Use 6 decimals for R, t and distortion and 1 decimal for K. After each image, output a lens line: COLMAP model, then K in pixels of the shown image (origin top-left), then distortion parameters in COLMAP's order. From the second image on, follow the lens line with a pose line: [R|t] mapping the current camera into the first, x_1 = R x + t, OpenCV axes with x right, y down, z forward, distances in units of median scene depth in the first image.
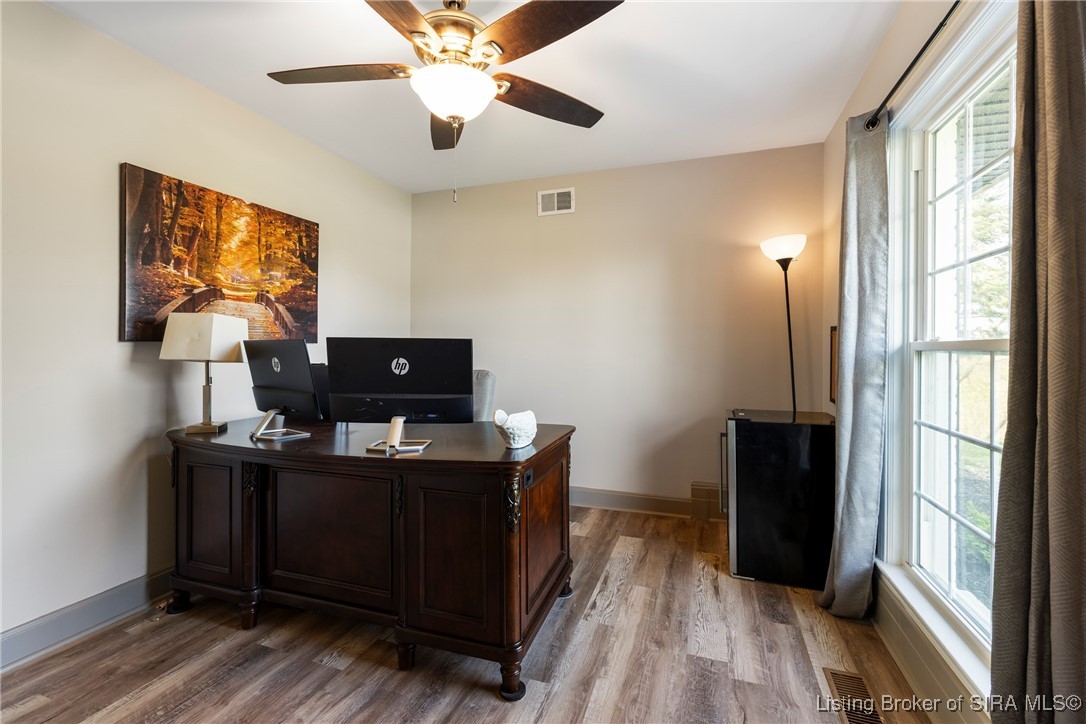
lens RADIAL K [[458.5, 0, 536.1], [0, 458.5, 346.5], [0, 0, 1]] dist [0.000784, -0.000628]
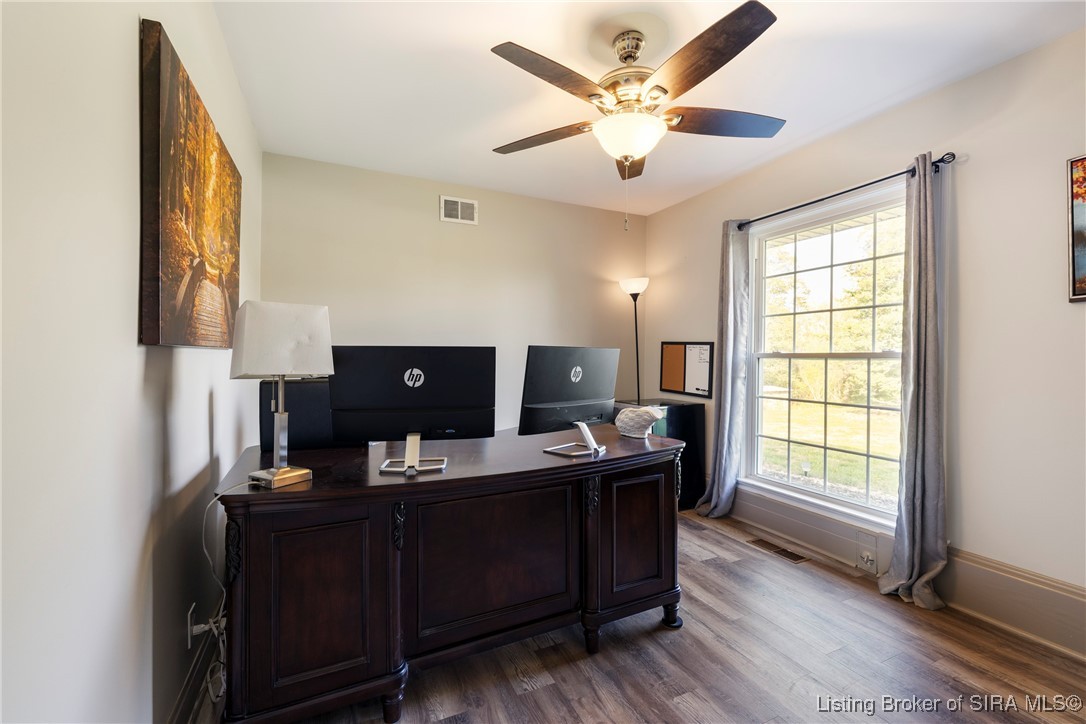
lens RADIAL K [[458.5, 0, 538.6], [0, 458.5, 361.8], [0, 0, 1]] dist [0.000784, -0.000628]
pose [[0.711104, -0.009394, 0.703024, -1.003390], [-0.003330, 0.999855, 0.016729, -0.002314], [-0.703079, -0.014237, 0.710969, 0.291998]]
